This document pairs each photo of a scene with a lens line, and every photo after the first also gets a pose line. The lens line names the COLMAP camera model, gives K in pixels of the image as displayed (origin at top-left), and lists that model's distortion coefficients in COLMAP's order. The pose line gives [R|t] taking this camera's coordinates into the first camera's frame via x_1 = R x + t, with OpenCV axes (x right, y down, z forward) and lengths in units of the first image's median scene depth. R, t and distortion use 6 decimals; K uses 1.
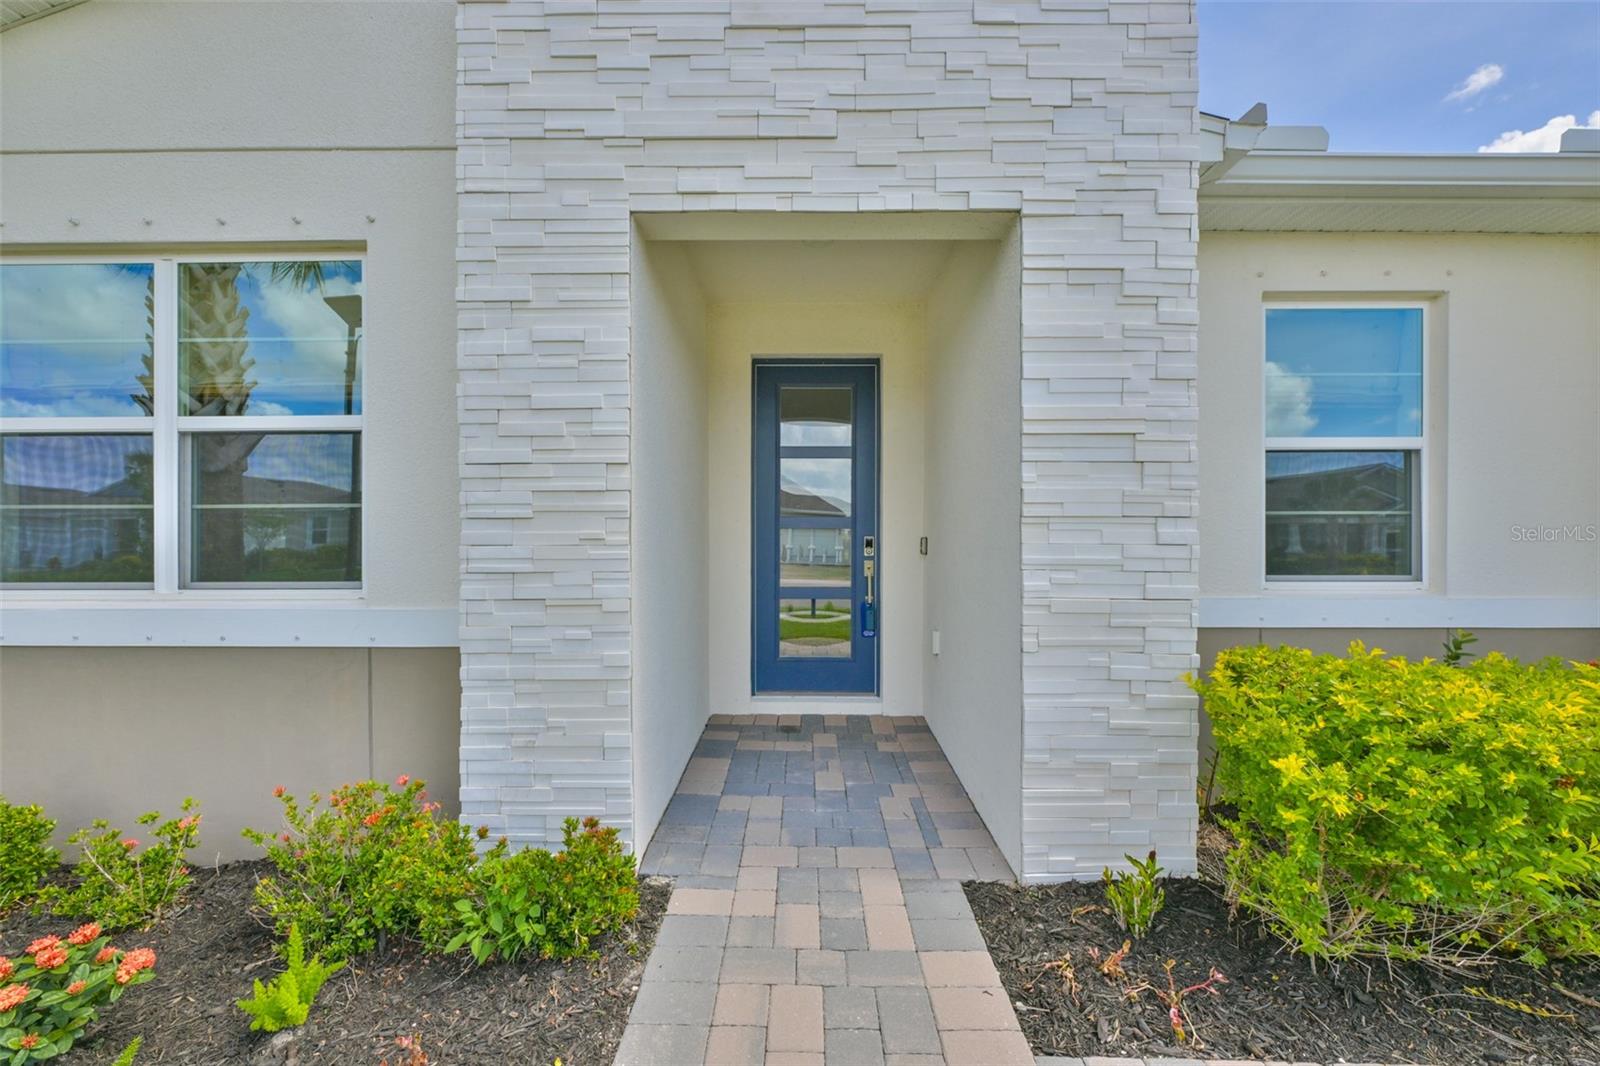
lens RADIAL K [[685.6, 0, 800.0], [0, 685.6, 533.0], [0, 0, 1]] dist [-0.000825, -0.000019]
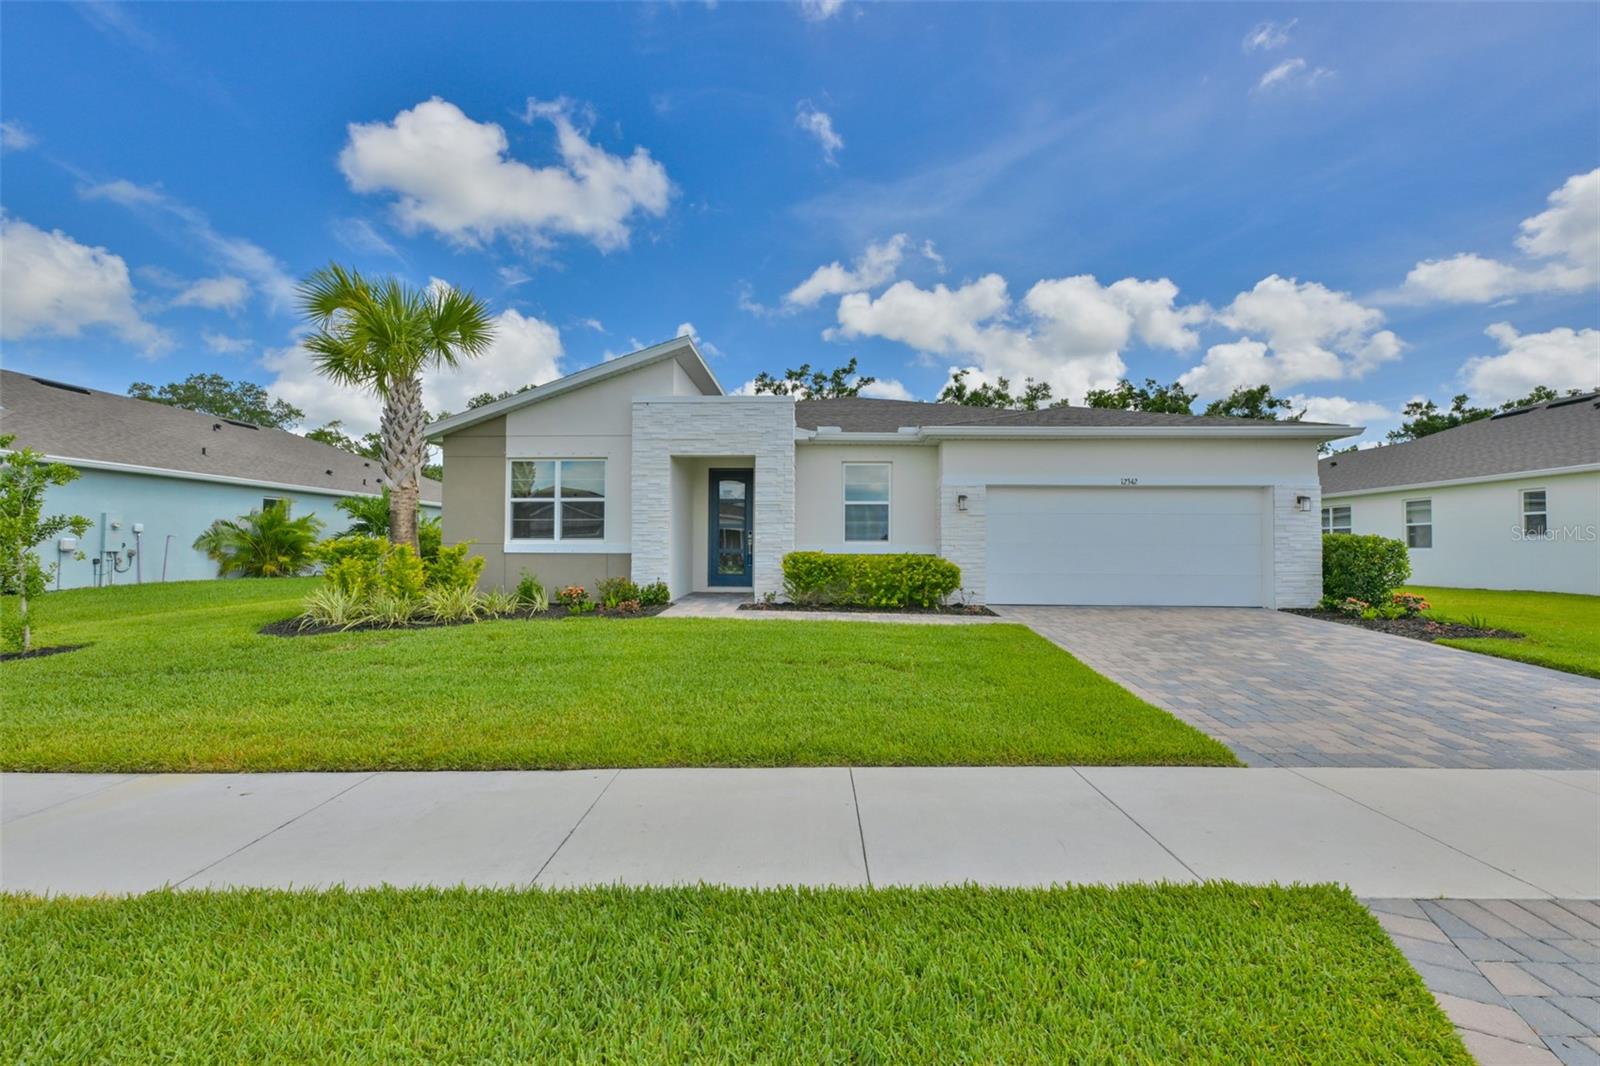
lens RADIAL K [[623.4, 0, 803.1], [0, 623.4, 541.1], [0, 0, 1]] dist [-0.000478, 0.000172]
pose [[0.999996, 0.002347, -0.001459, 0.646832], [-0.002358, 0.999971, -0.007232, 0.128723], [0.001442, 0.007236, 0.999973, -3.133523]]
